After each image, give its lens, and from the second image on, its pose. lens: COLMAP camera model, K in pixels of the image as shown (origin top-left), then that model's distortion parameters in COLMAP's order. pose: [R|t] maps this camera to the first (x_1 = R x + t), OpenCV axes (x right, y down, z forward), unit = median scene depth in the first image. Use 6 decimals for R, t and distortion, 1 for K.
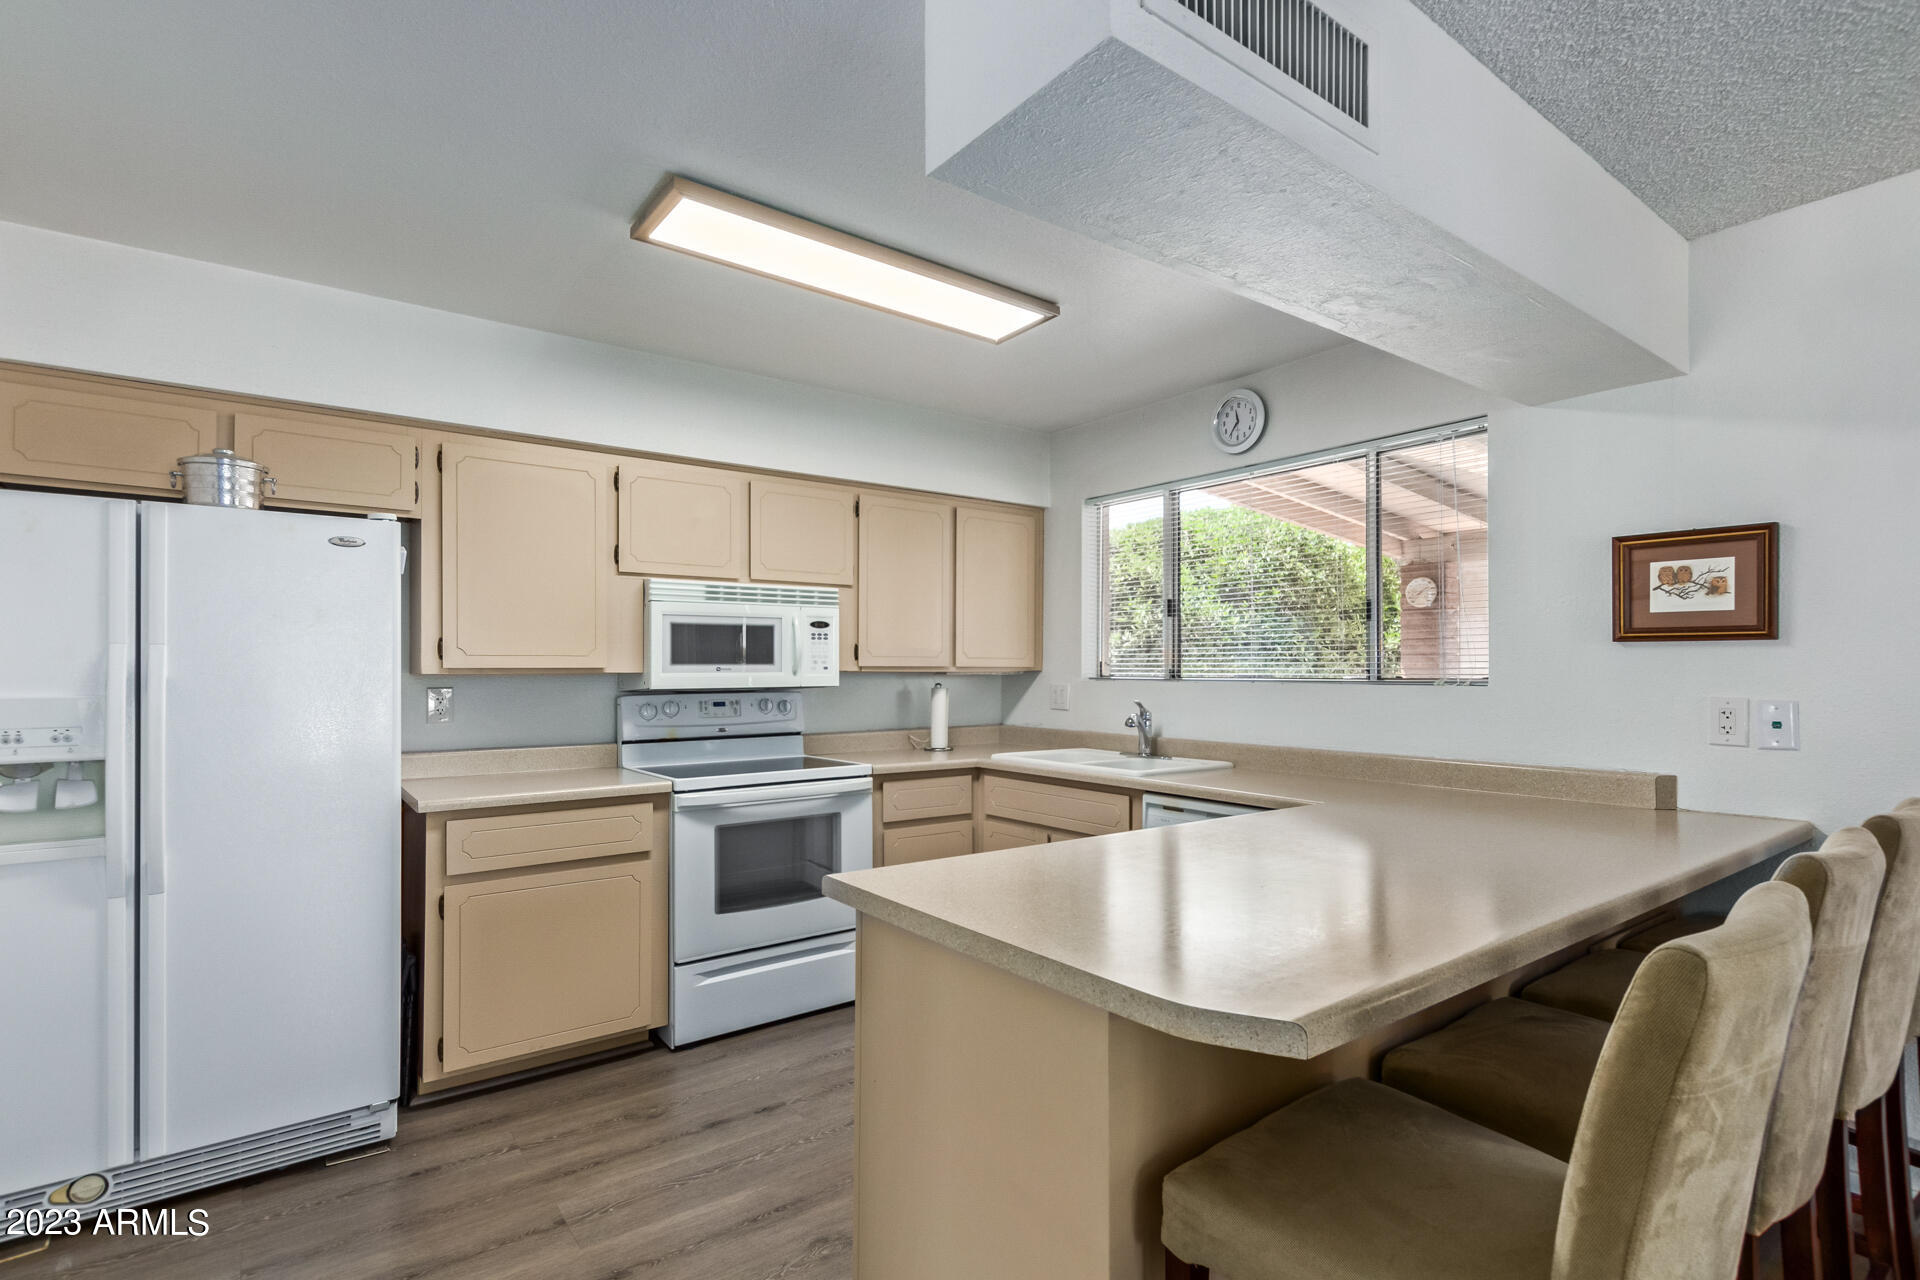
lens RADIAL K [[890.8, 0, 983.8], [0, 890.8, 665.6], [0, 0, 1]] dist [0.009163, -0.003653]
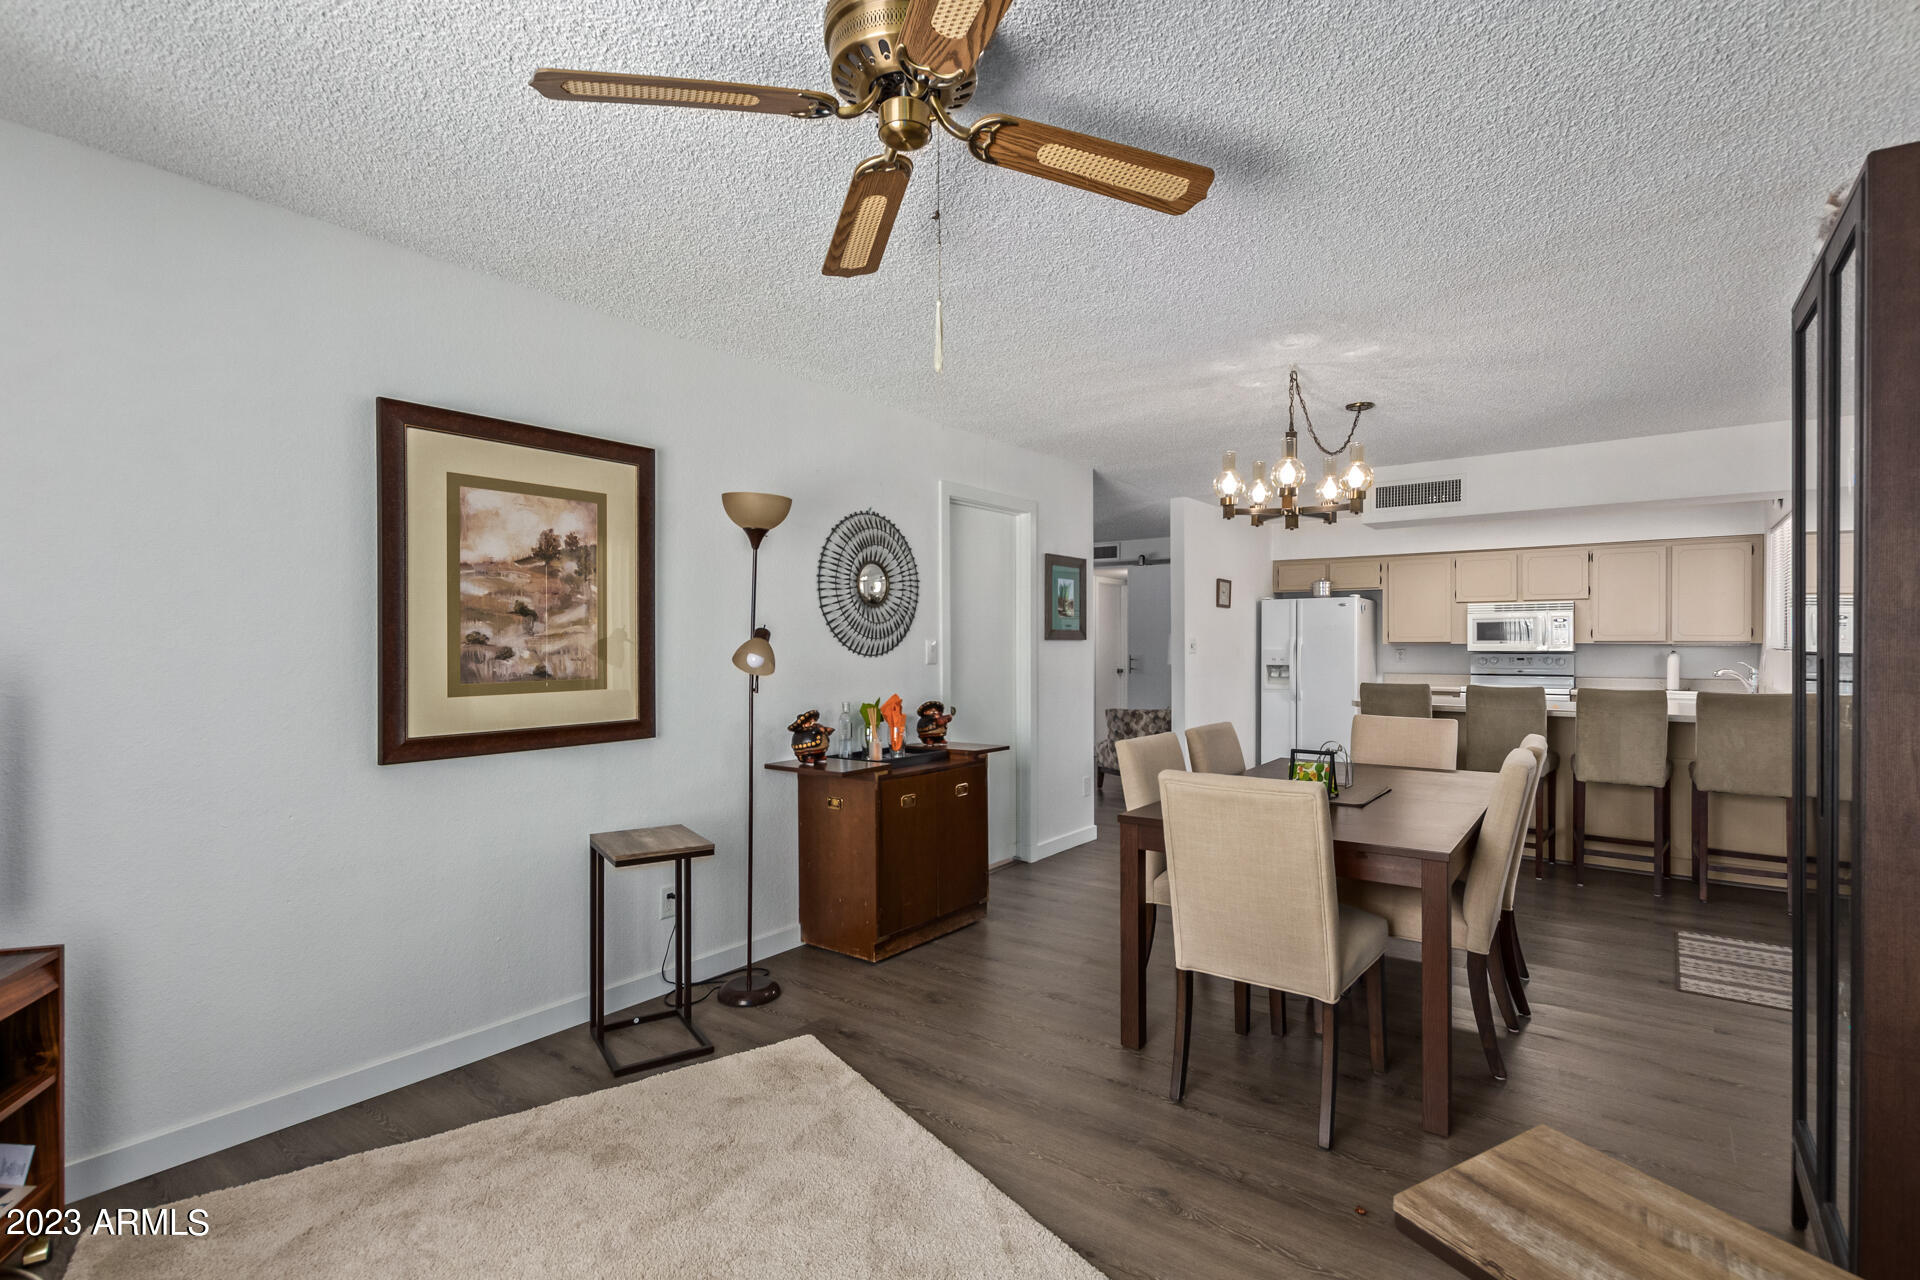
lens RADIAL K [[890.8, 0, 1010.3], [0, 890.8, 650.0], [0, 0, 1]] dist [0.009163, -0.003653]
pose [[0.304514, 0.010132, -0.952454, 1.925264], [0.005796, 0.999905, 0.012490, -0.016248], [0.952490, -0.009323, 0.304426, -1.112115]]
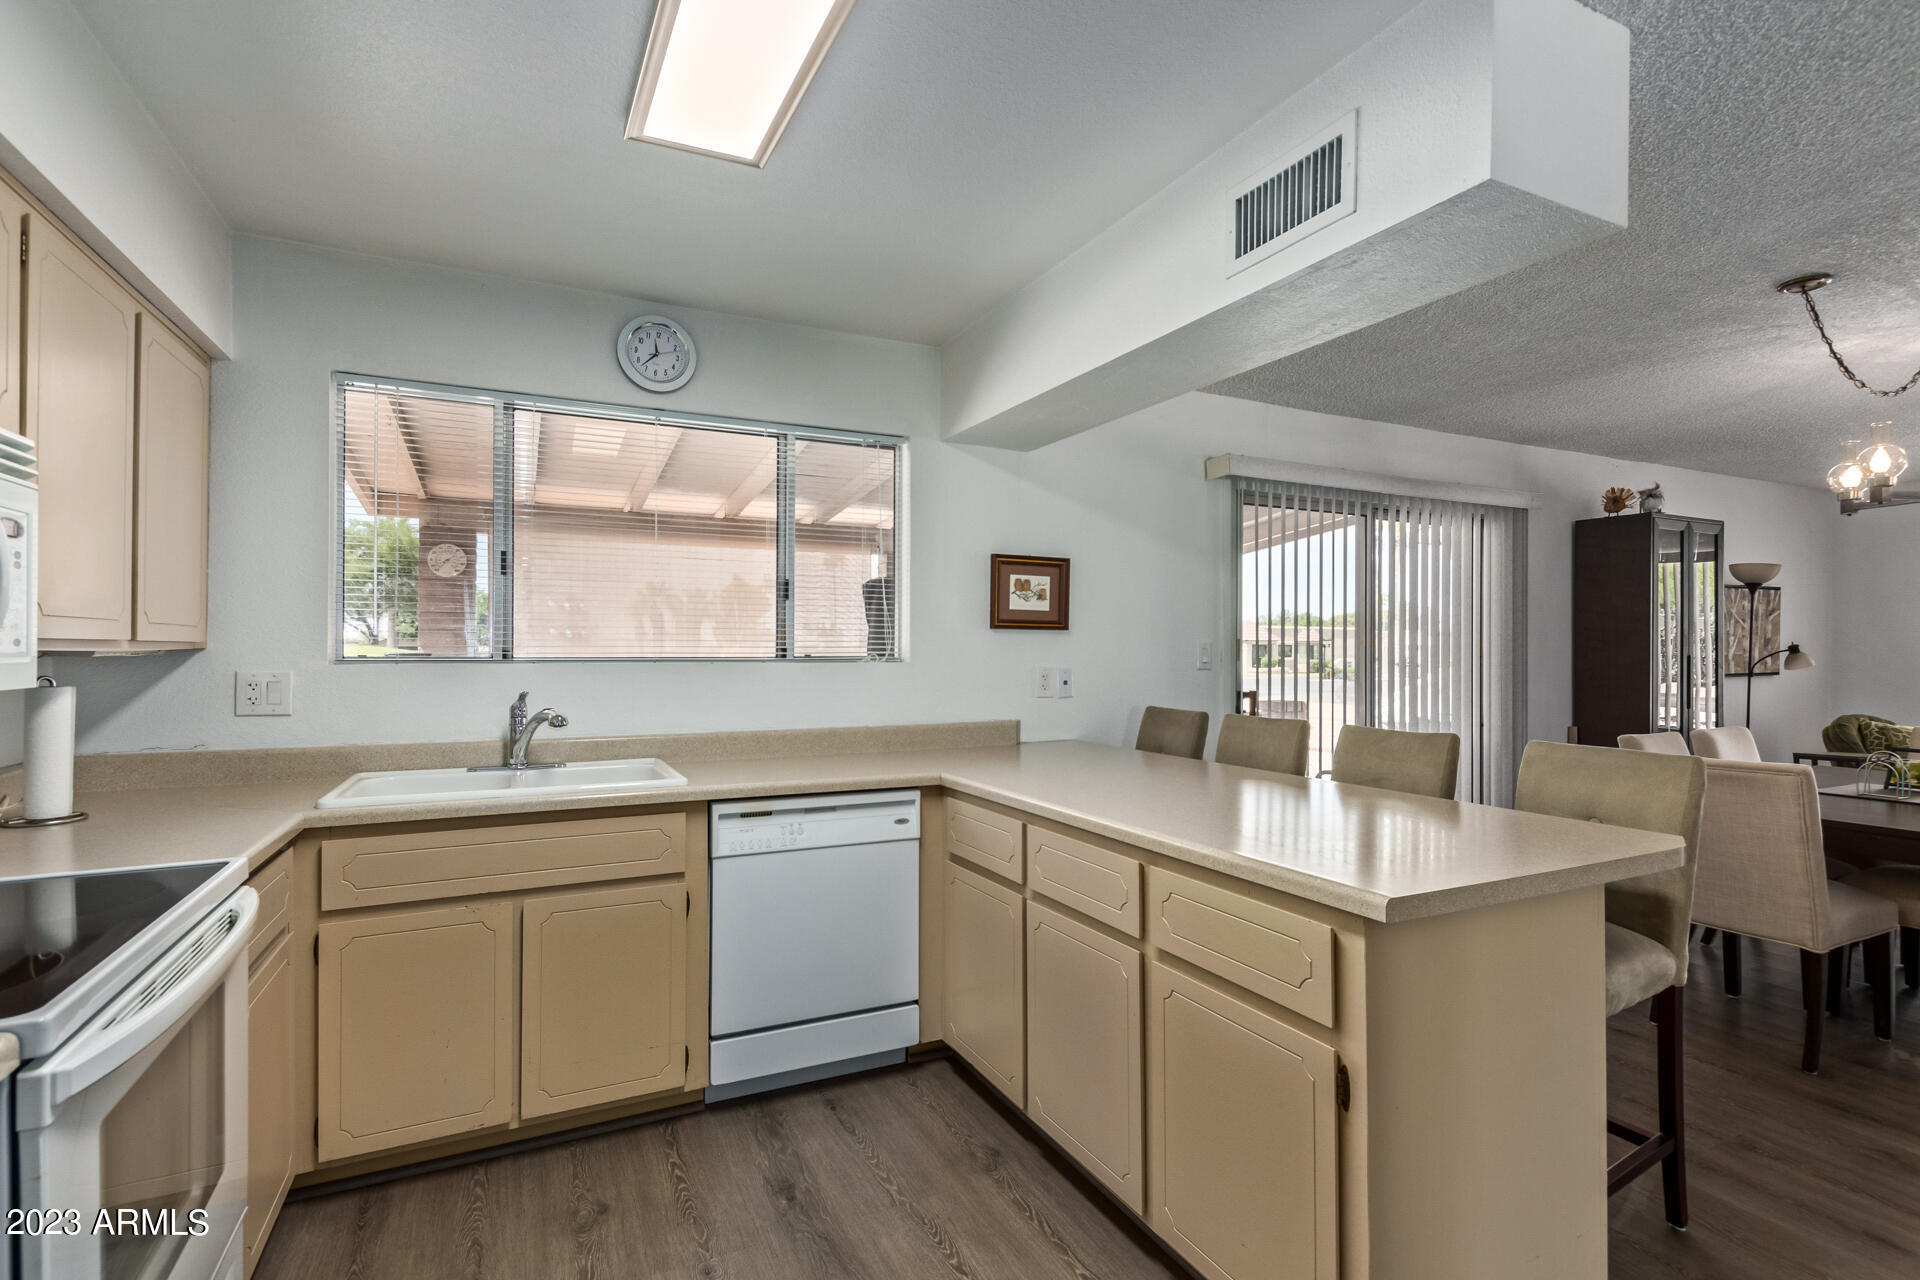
lens RADIAL K [[890.8, 0, 956.0], [0, 890.8, 647.6], [0, 0, 1]] dist [0.009163, -0.003653]
pose [[0.222188, 0.000374, 0.975004, -0.667628], [-0.005986, 0.999982, 0.000981, 0.002170], [-0.974985, -0.006054, 0.222186, 0.749834]]
